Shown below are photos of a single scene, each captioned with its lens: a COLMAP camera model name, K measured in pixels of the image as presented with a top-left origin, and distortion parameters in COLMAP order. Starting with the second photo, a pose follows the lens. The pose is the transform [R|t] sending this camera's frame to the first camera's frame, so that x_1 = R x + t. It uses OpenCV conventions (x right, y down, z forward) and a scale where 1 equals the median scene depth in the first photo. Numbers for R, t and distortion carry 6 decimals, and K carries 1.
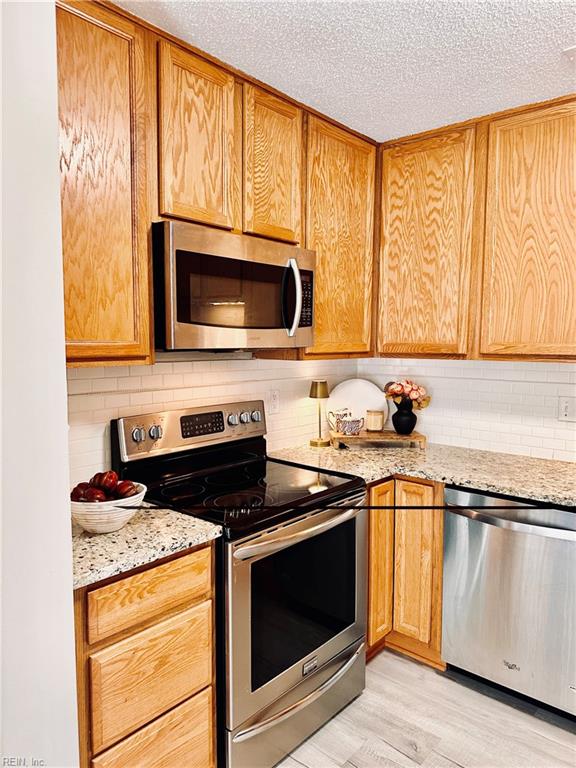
lens RADIAL K [[540.1, 0, 310.4], [0, 540.1, 385.1], [0, 0, 1]] dist [0.043416, -0.037287]
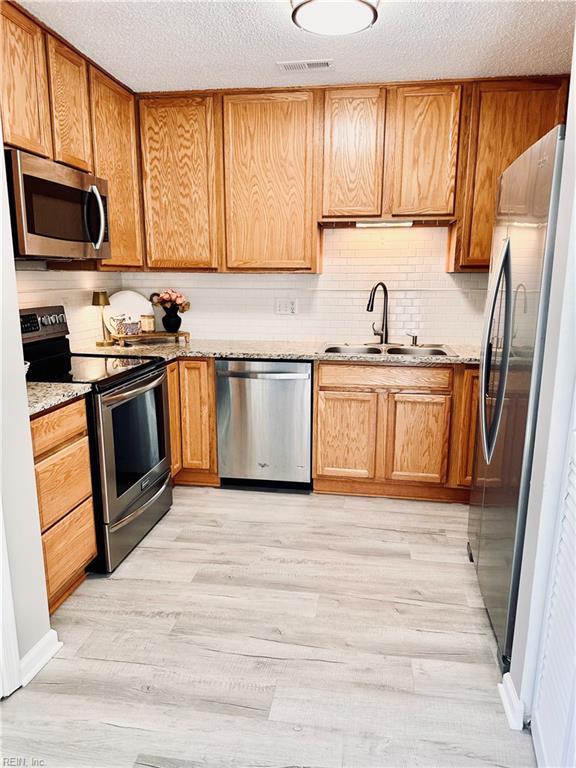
lens RADIAL K [[540.1, 0, 302.3], [0, 540.1, 397.5], [0, 0, 1]] dist [0.043416, -0.037287]
pose [[0.845549, -0.122061, 0.519758, -0.322697], [0.050148, 0.987369, 0.150294, 0.081785], [-0.531538, -0.101017, 0.840990, -0.358944]]
